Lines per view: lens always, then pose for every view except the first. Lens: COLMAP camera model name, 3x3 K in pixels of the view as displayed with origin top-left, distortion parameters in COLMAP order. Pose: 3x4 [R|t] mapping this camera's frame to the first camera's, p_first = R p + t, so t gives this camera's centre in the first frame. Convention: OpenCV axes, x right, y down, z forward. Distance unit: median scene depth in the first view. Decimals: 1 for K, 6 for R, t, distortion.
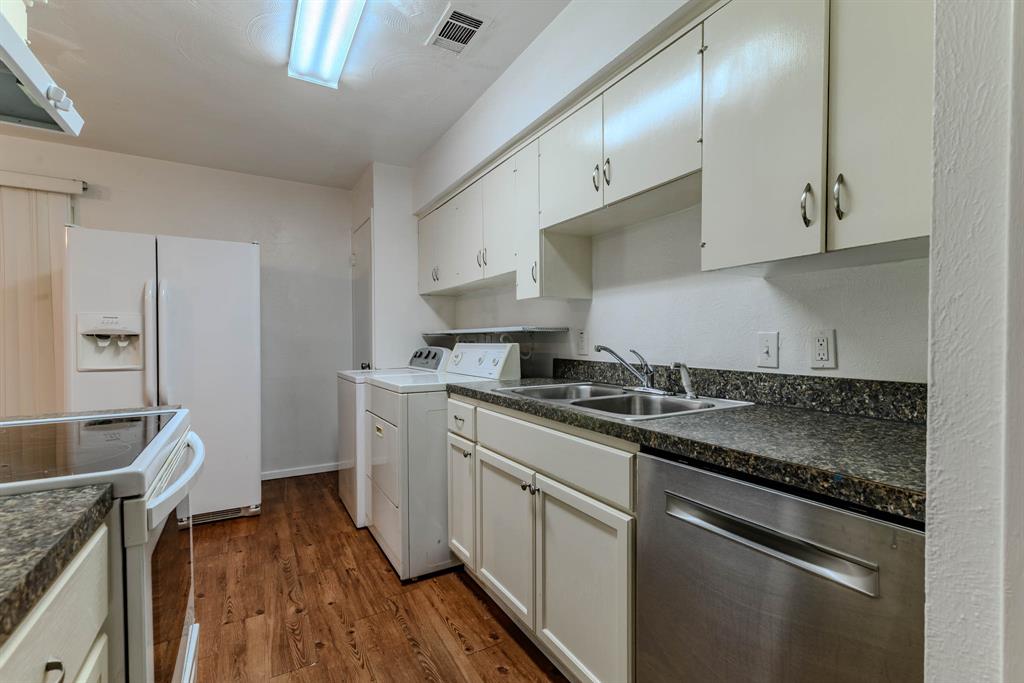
lens RADIAL K [[460.9, 0, 516.0], [0, 460.9, 341.2], [0, 0, 1]] dist [0.017693, -0.000319]
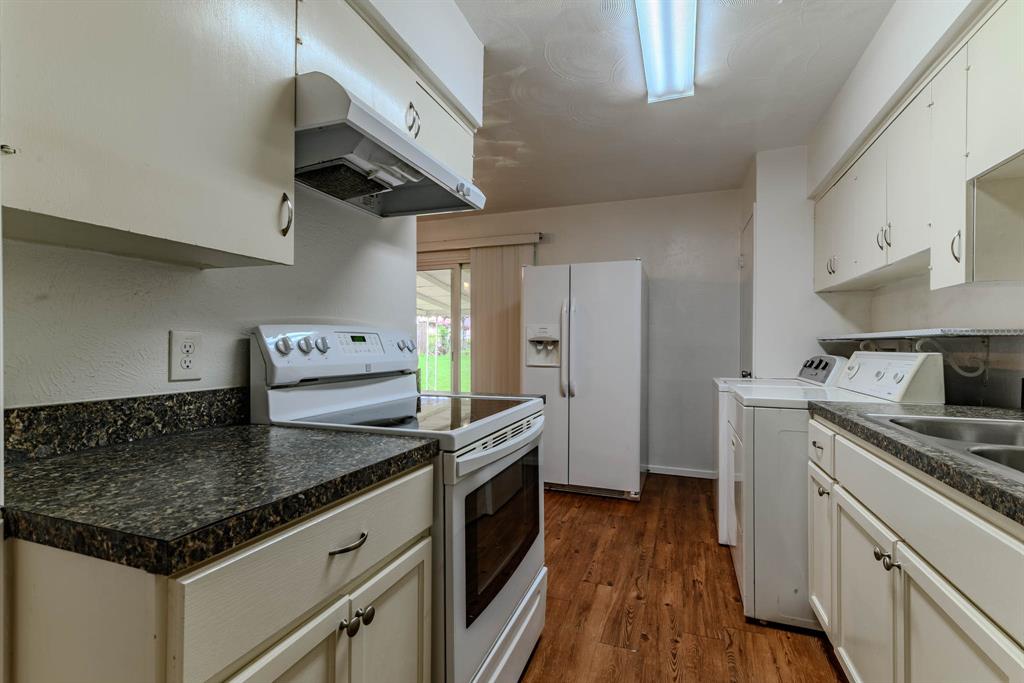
lens RADIAL K [[460.9, 0, 516.0], [0, 460.9, 341.2], [0, 0, 1]] dist [0.017693, -0.000319]
pose [[0.640058, -0.000073, -0.768327, 0.140292], [-0.008722, 0.999935, -0.007360, -0.002172], [0.768277, 0.011412, 0.640015, 0.071563]]
